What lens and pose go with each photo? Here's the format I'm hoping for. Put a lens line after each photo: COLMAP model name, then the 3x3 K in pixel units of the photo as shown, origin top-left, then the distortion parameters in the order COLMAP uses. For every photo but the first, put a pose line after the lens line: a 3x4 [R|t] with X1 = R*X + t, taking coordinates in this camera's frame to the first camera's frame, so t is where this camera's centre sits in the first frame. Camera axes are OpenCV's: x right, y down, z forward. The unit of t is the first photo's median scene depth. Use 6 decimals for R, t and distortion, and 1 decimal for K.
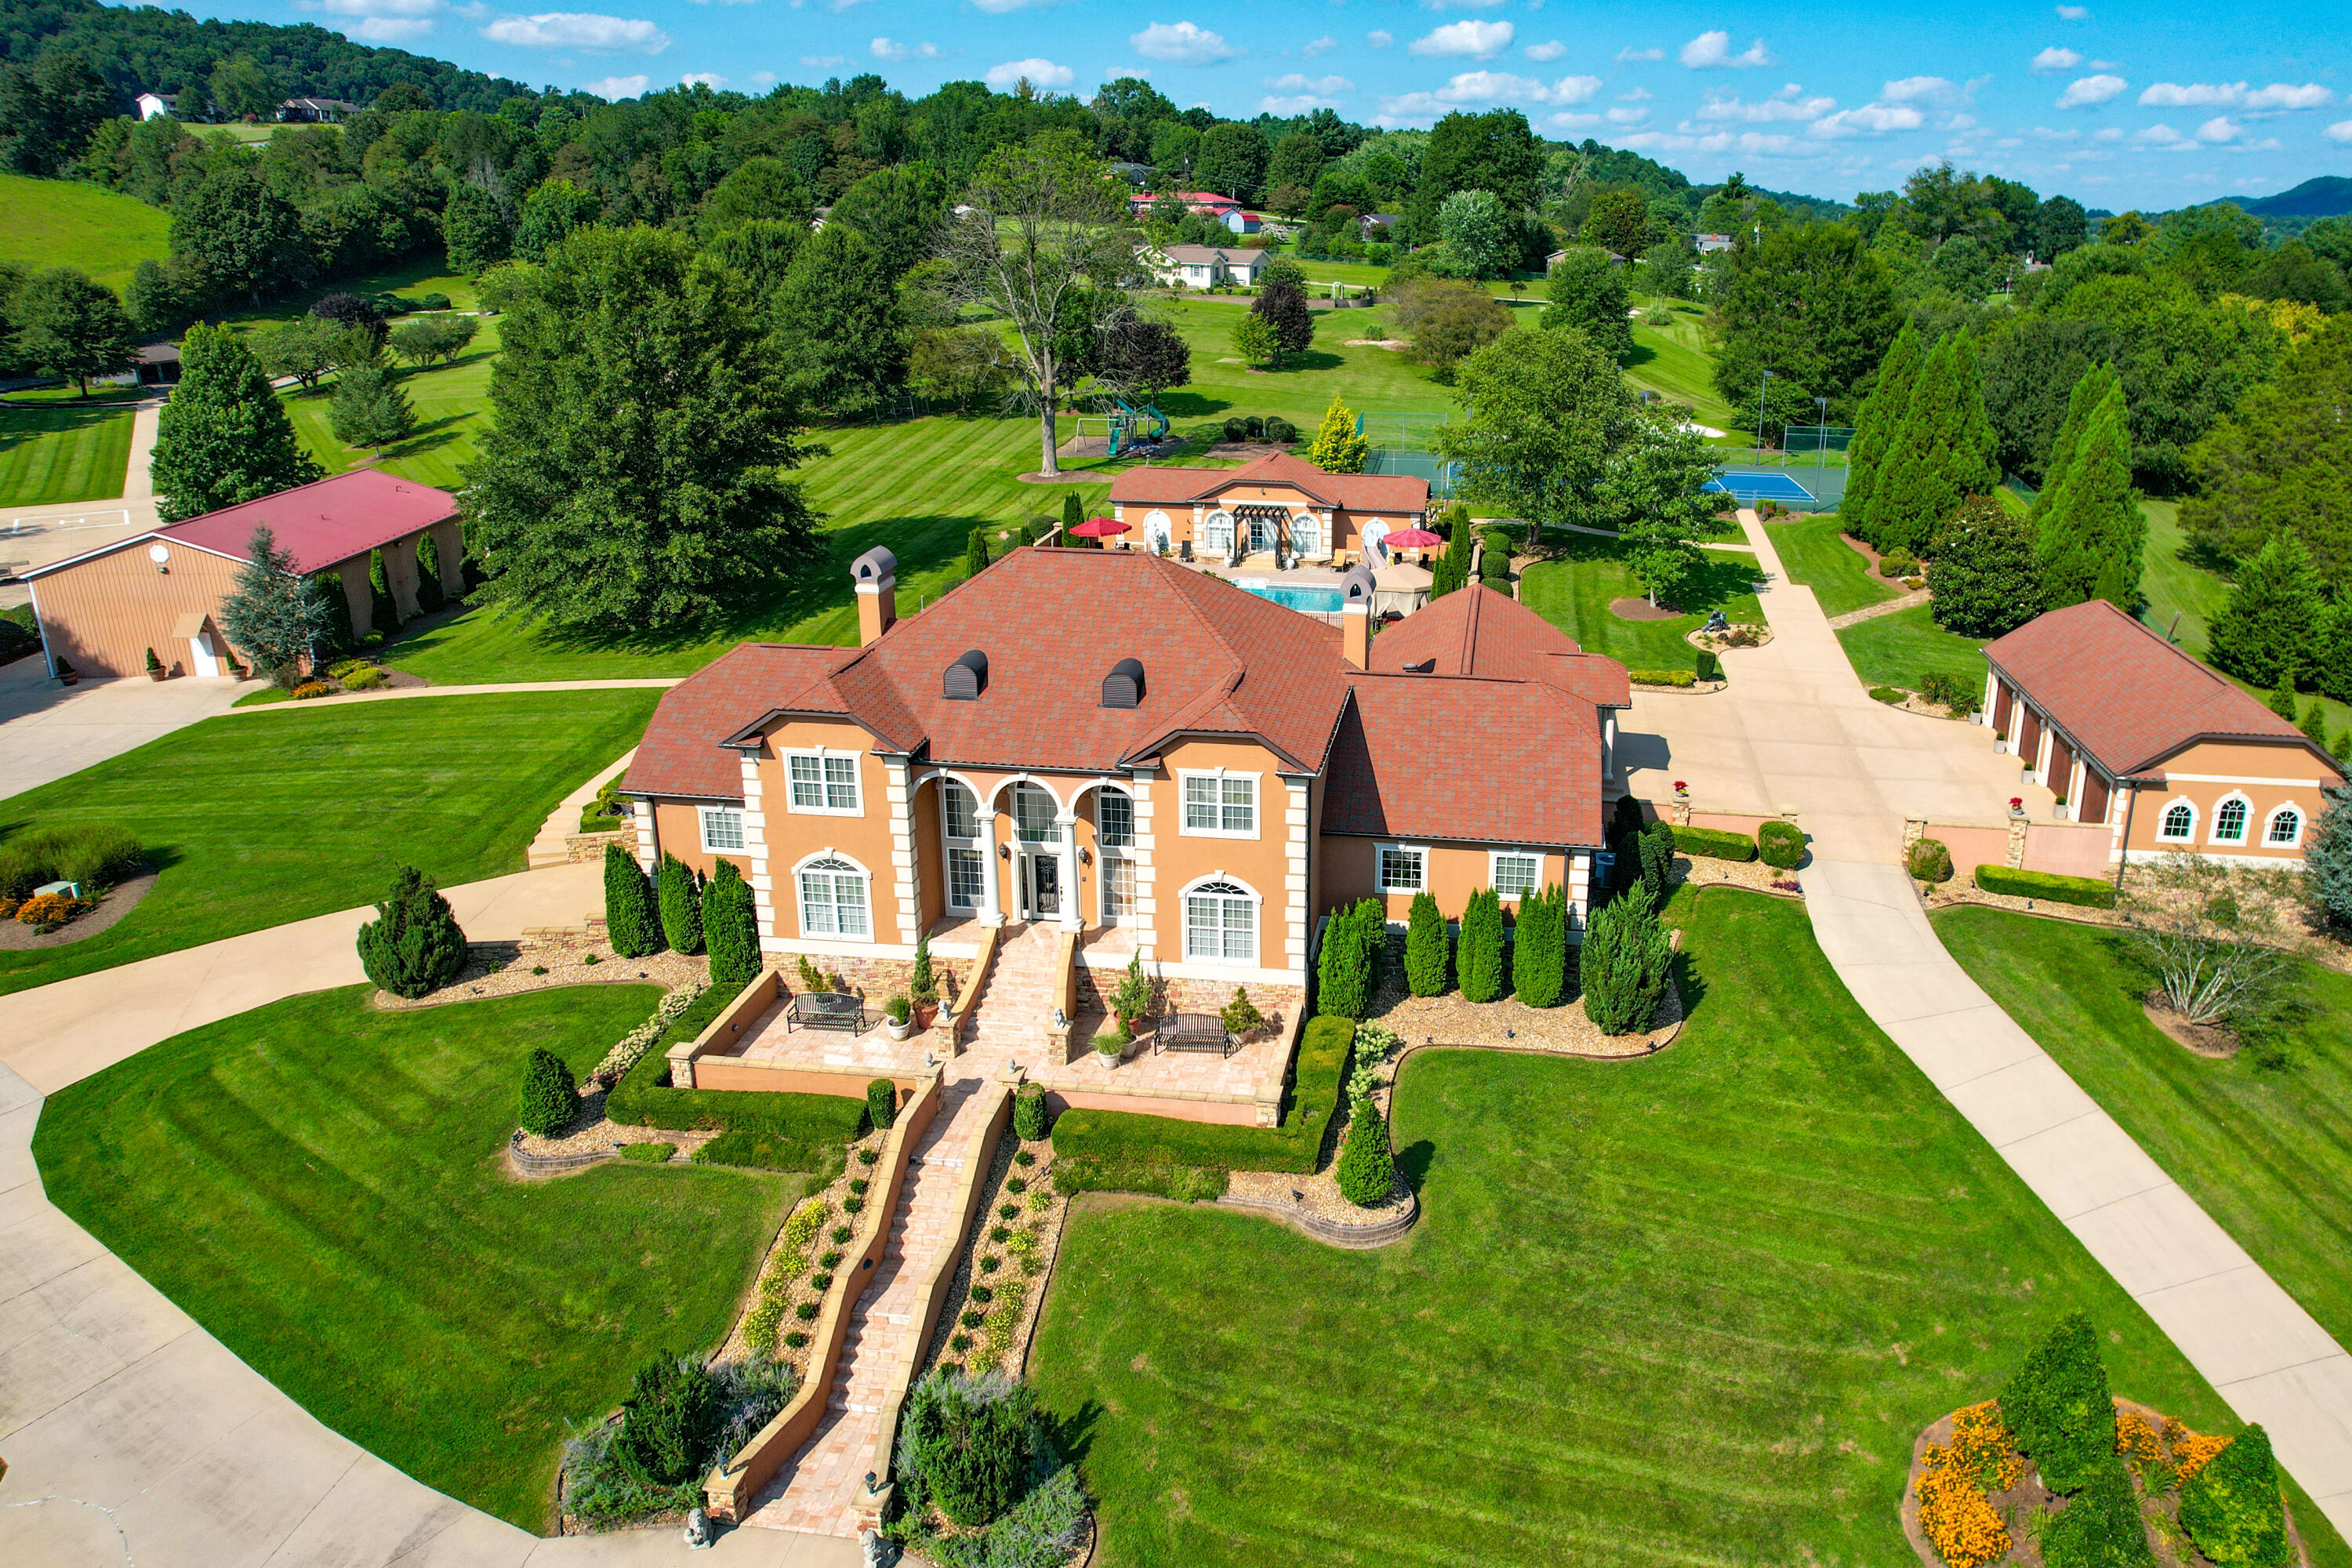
lens RADIAL K [[1559.6, 0, 1383.1], [0, 1559.6, 708.8], [0, 0, 1]] dist [-0.063234, 0.044215]
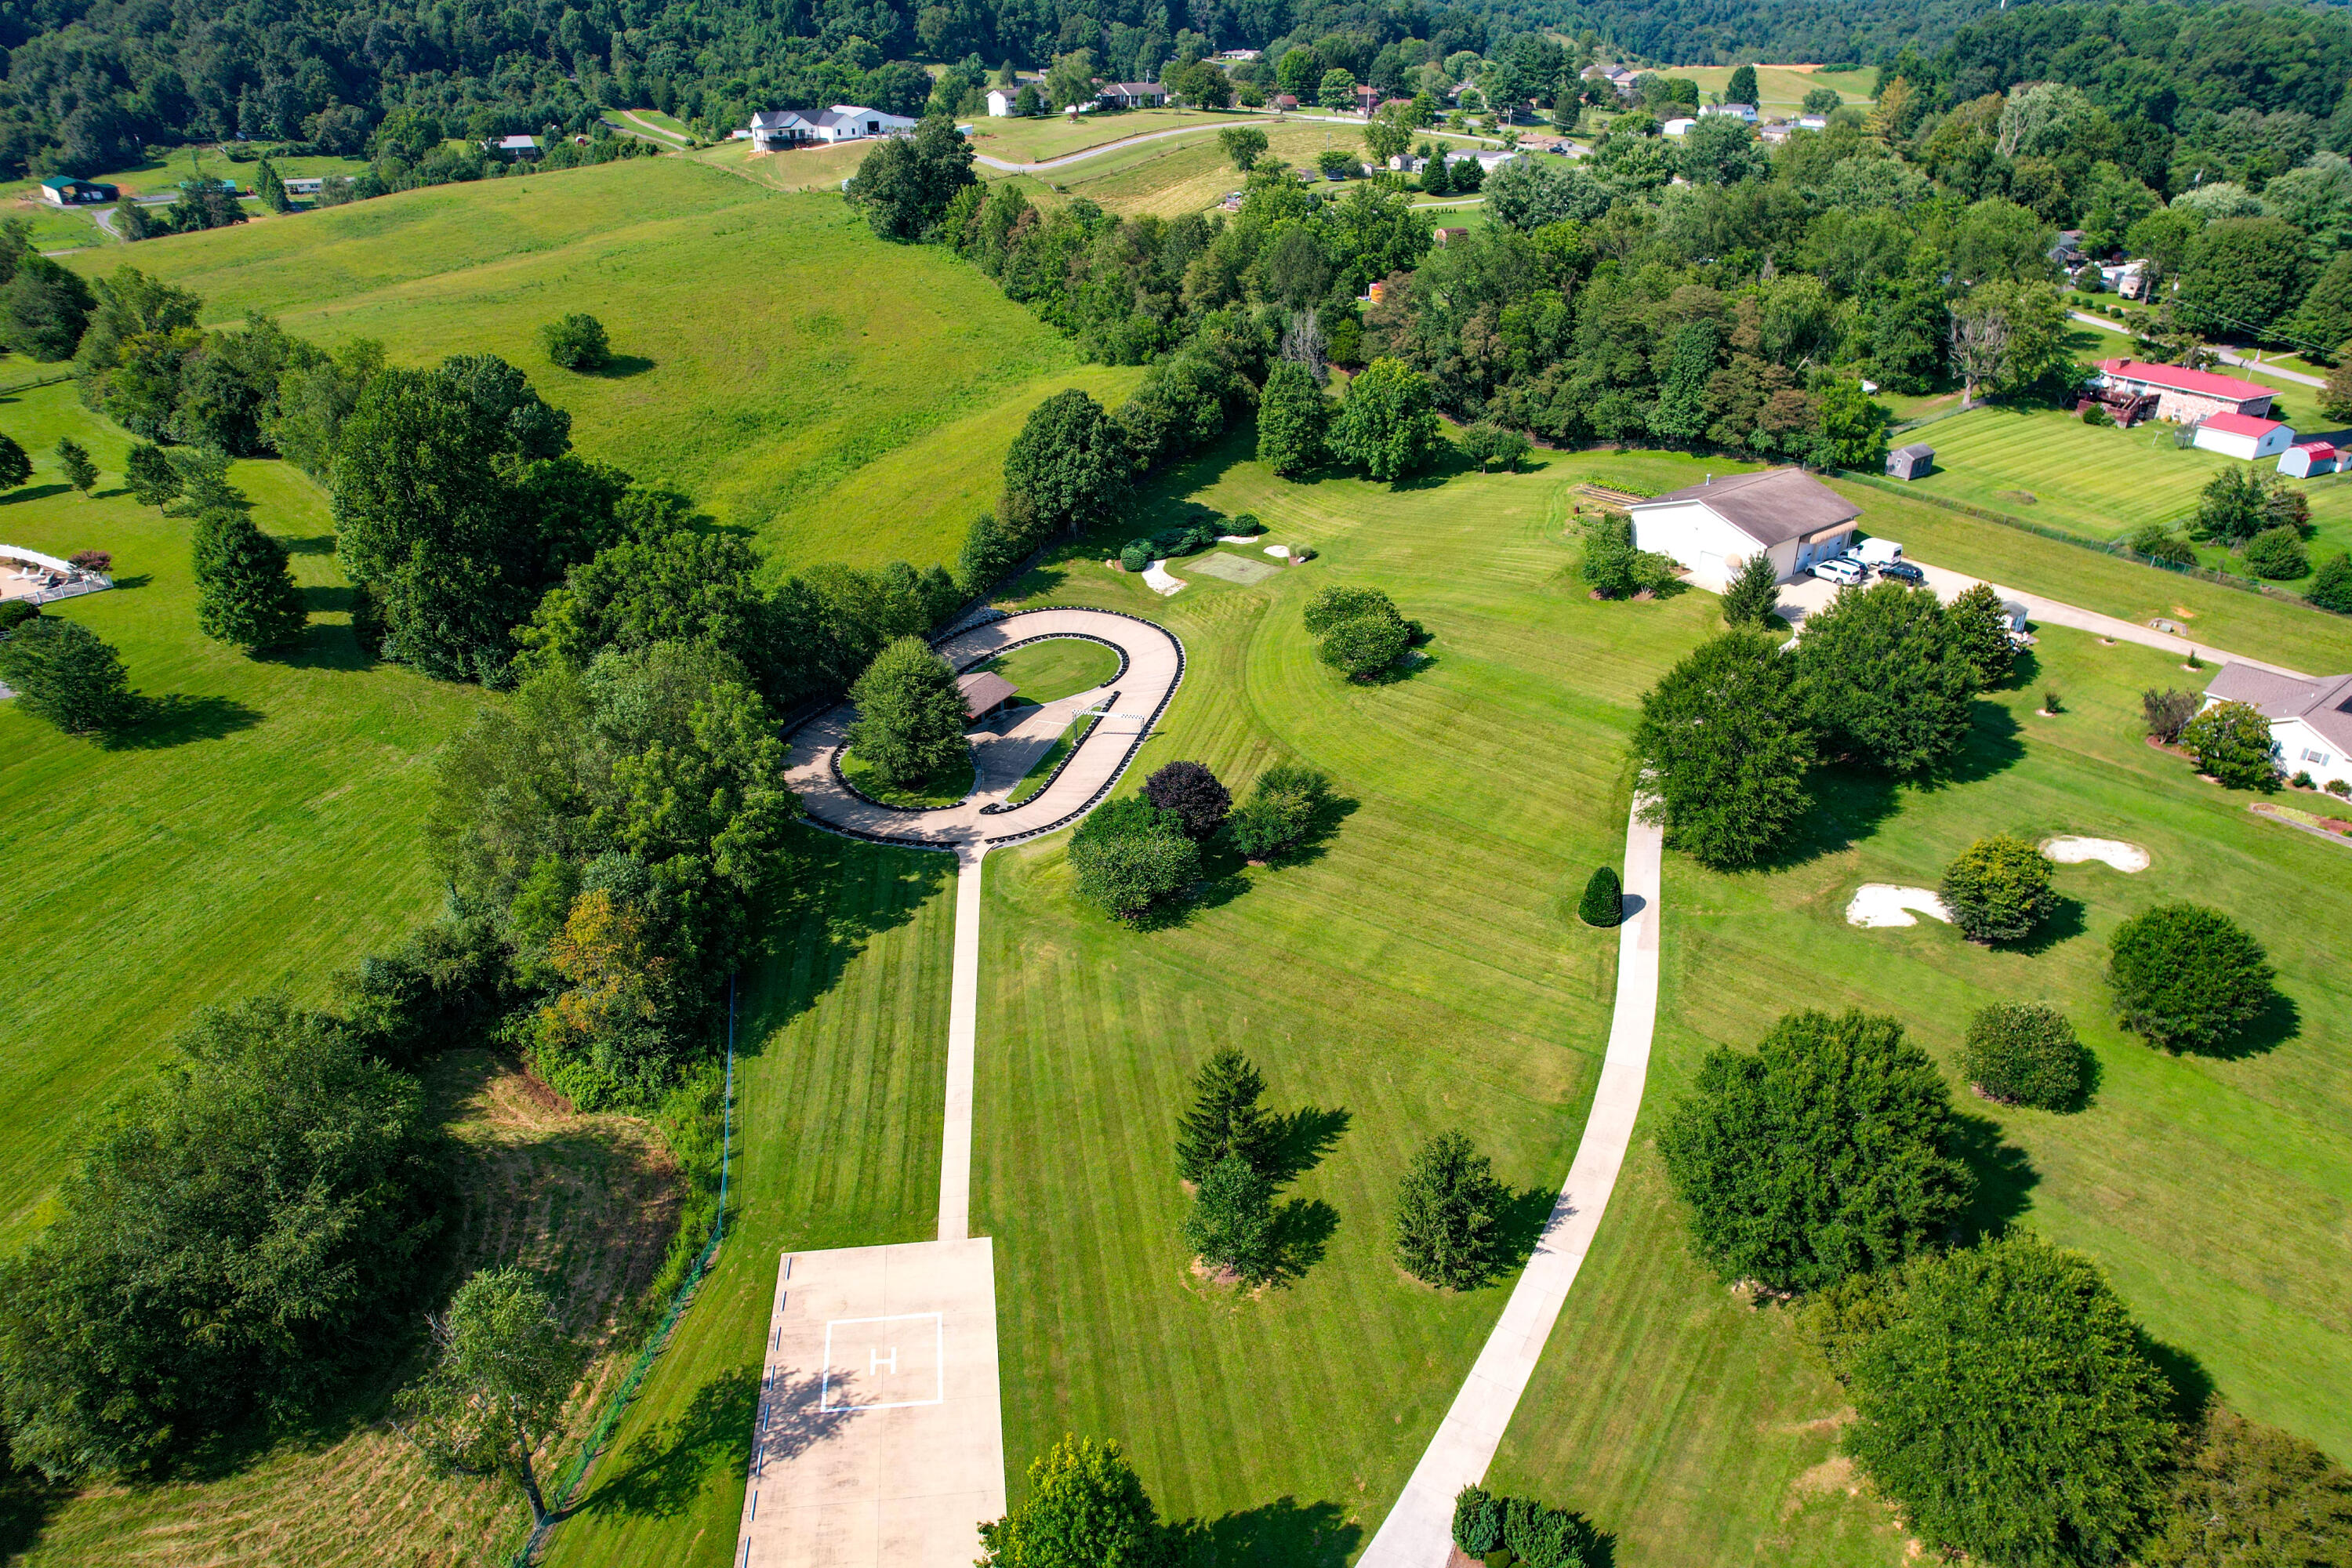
lens RADIAL K [[1504.3, 0, 1183.5], [0, 1504.3, 790.0], [0, 0, 1]] dist [-0.077306, 0.072931]
pose [[0.861405, 0.217874, -0.458815, -1.204792], [-0.139716, 0.970119, 0.198363, -1.510007], [0.488324, -0.106767, 0.866106, 1.229971]]
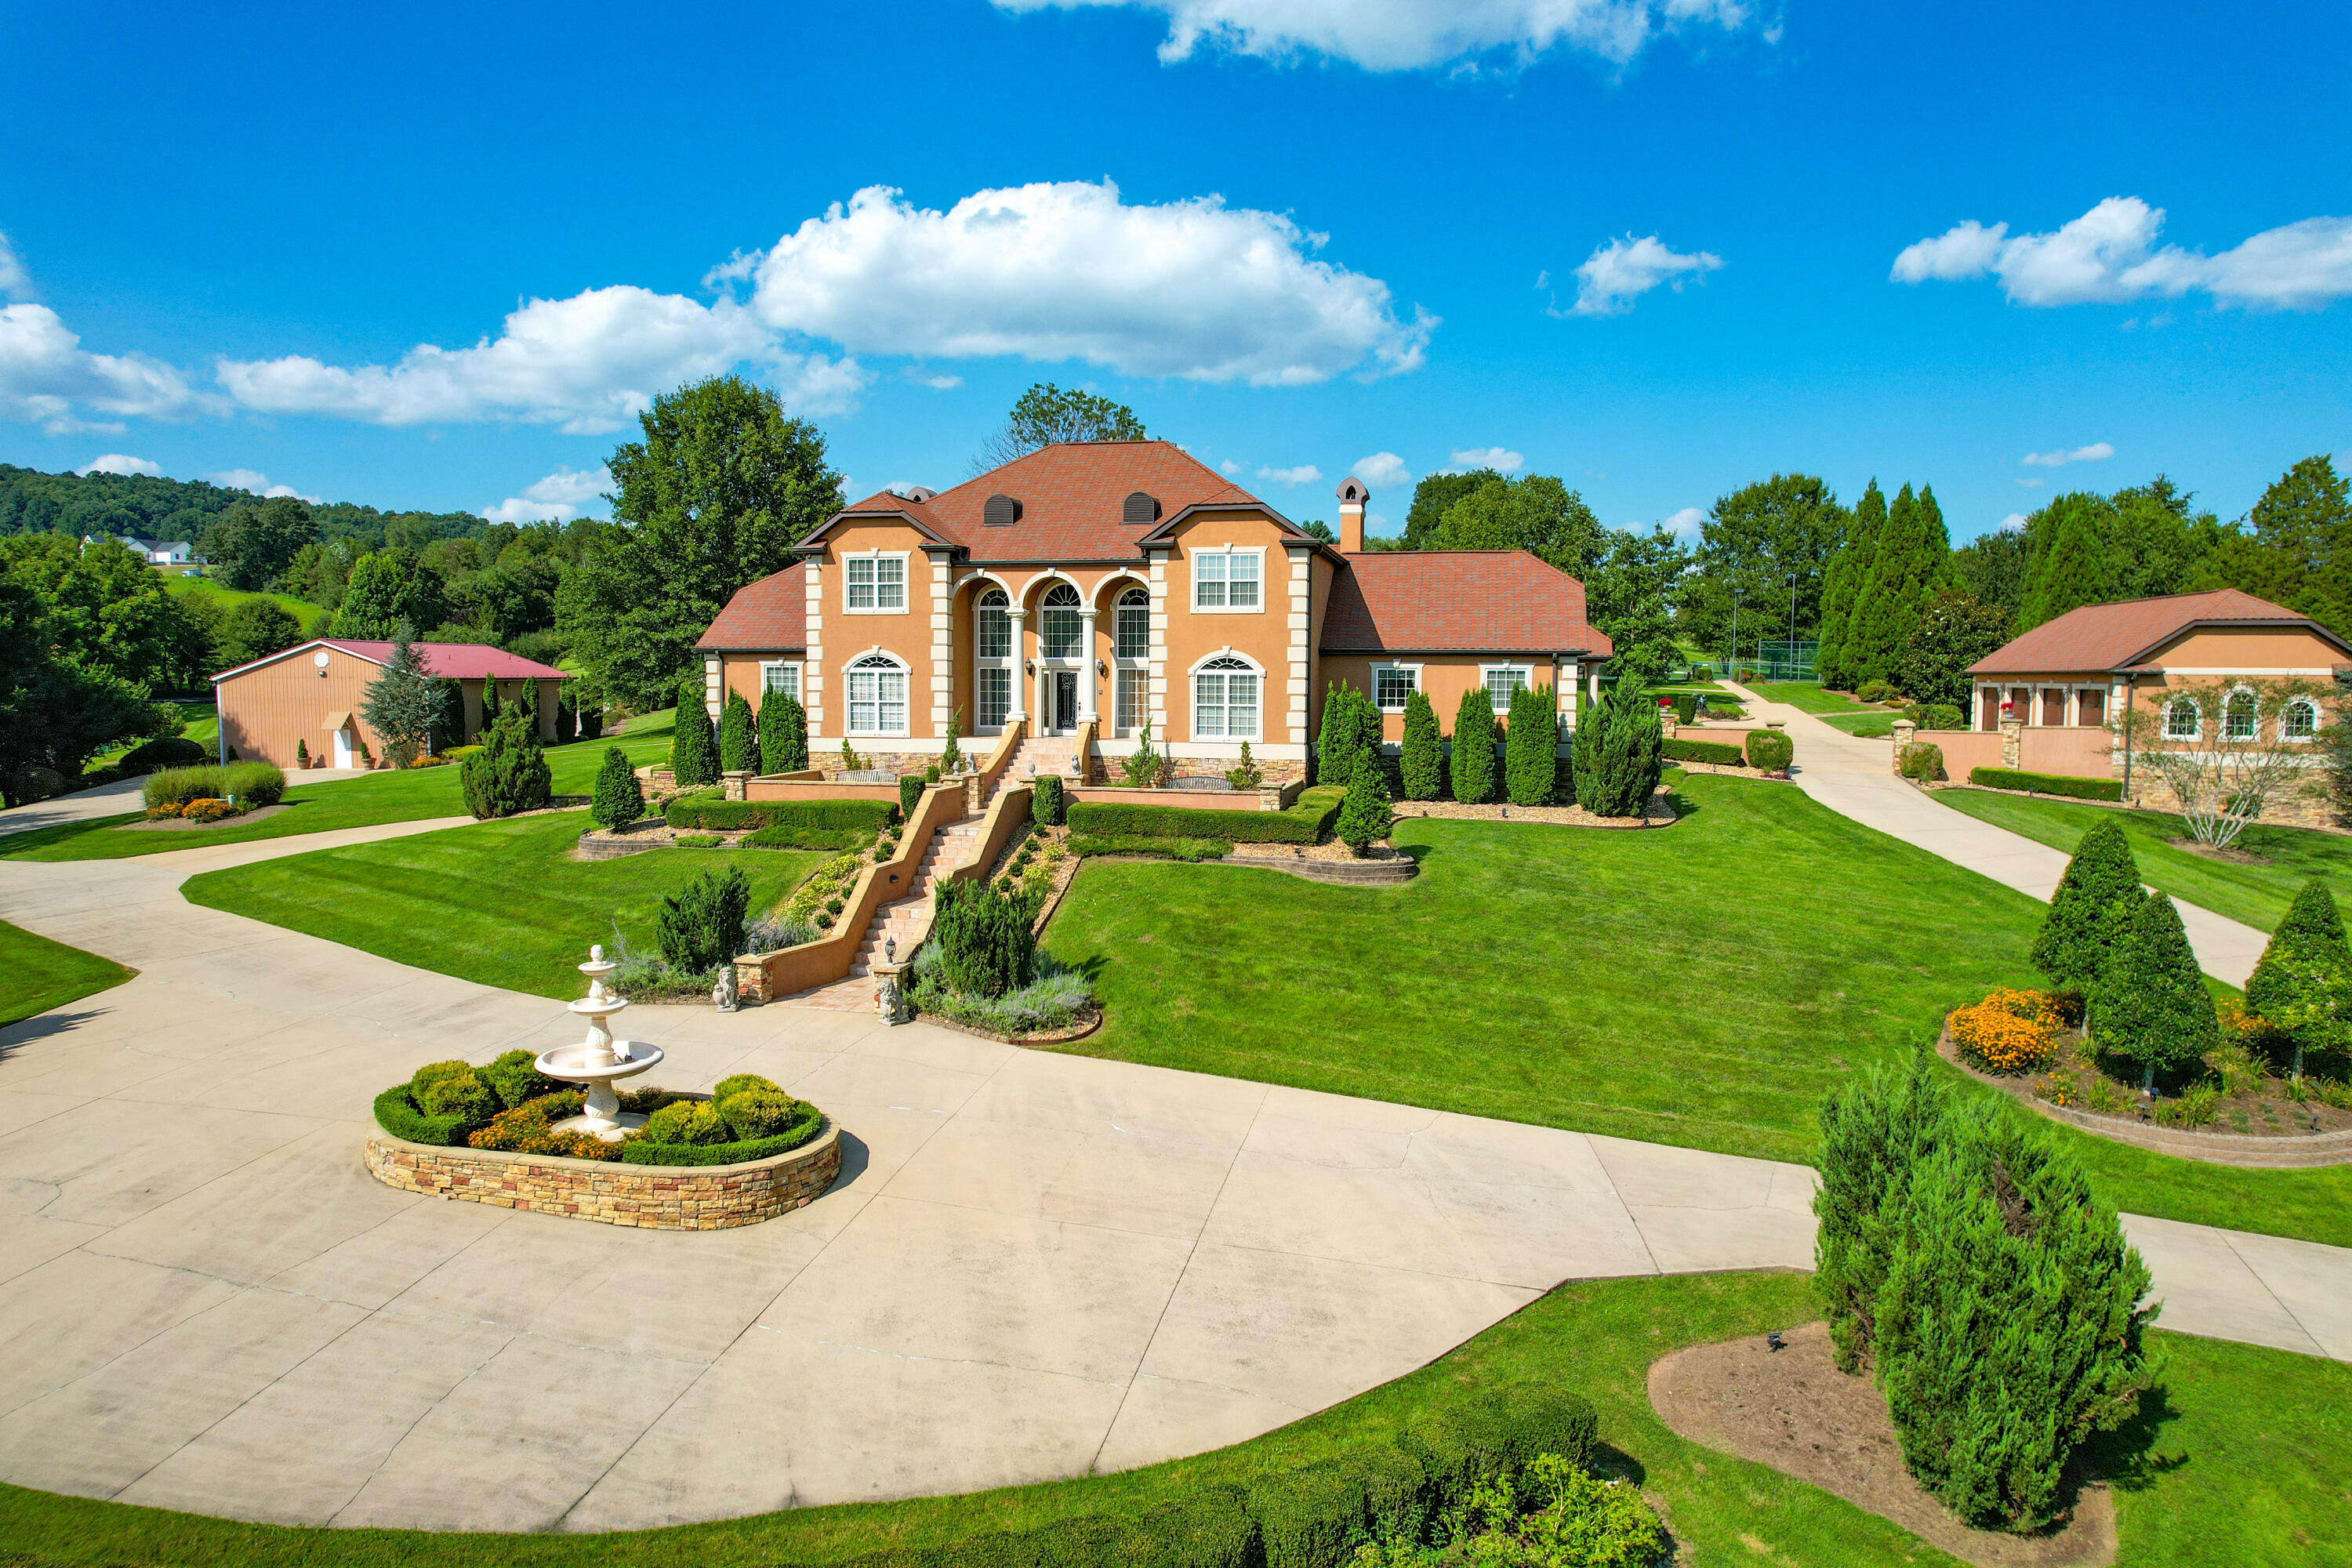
lens RADIAL K [[1504.3, 0, 1183.5], [0, 1504.3, 790.0], [0, 0, 1]] dist [-0.077306, 0.072931]
pose [[0.991986, -0.010154, -0.125940, -0.004005], [-0.019251, 0.972982, -0.230079, 0.416865], [0.124874, 0.230659, 0.964988, 0.012156]]
